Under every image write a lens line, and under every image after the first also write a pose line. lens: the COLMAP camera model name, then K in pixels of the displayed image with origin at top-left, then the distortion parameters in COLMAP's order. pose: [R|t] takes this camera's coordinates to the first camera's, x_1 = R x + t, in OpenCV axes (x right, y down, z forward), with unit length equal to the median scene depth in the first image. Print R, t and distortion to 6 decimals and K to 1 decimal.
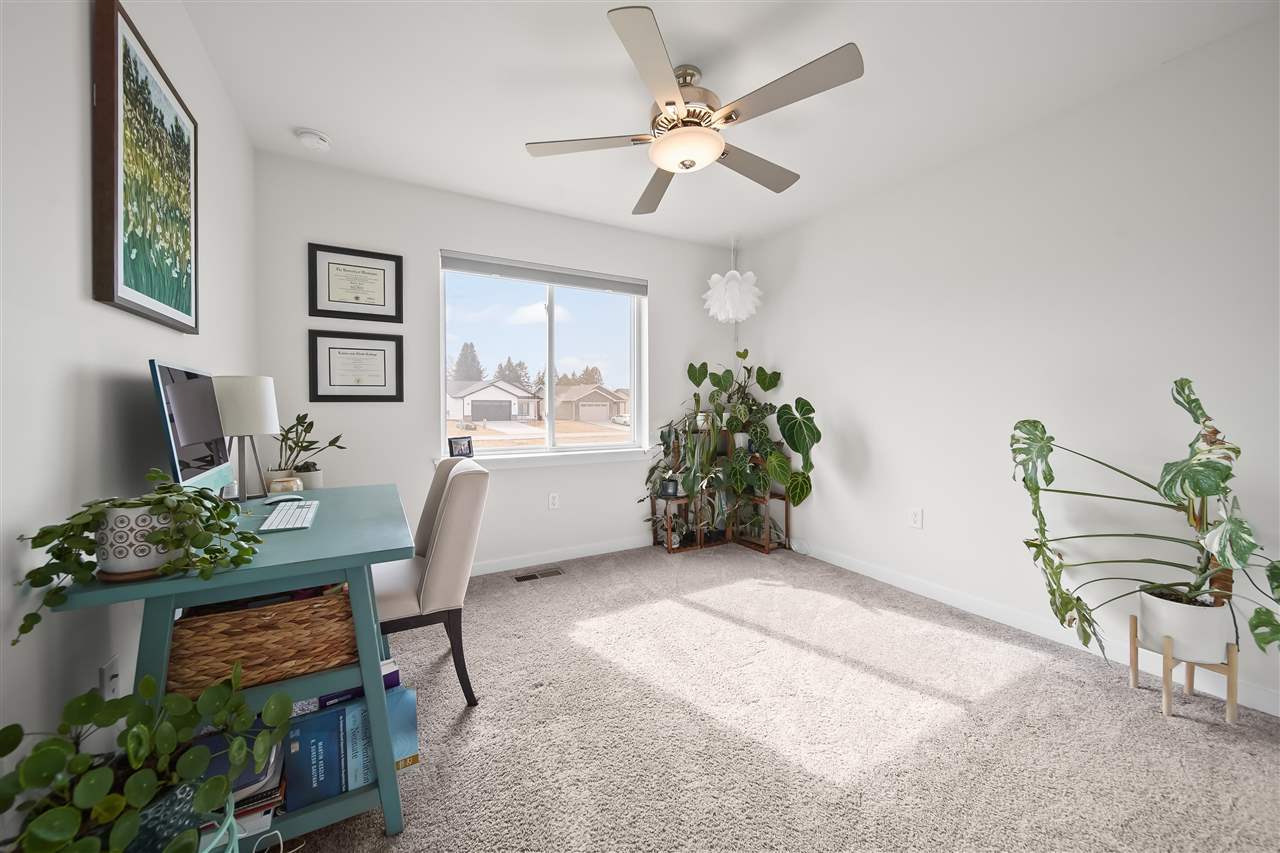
lens RADIAL K [[447.7, 0, 636.4], [0, 447.7, 411.0], [0, 0, 1]] dist [0.000302, -0.000066]
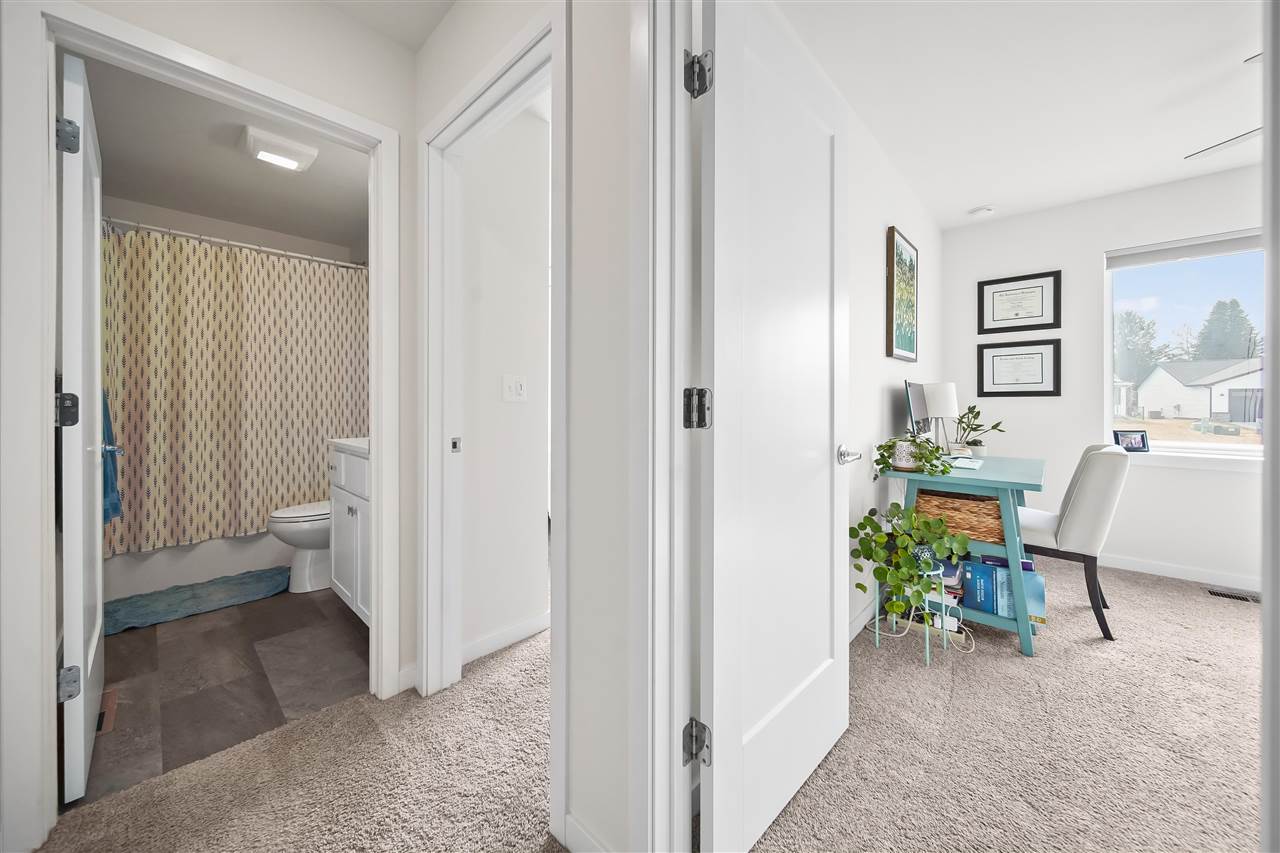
lens RADIAL K [[475.8, 0, 600.3], [0, 475.8, 404.8], [0, 0, 1]] dist [0.000249, -0.002484]
pose [[0.268543, 0.007238, -0.963241, 0.453074], [-0.006256, 0.999964, 0.005770, 0.002901], [0.963248, 0.004476, 0.268578, -0.628843]]
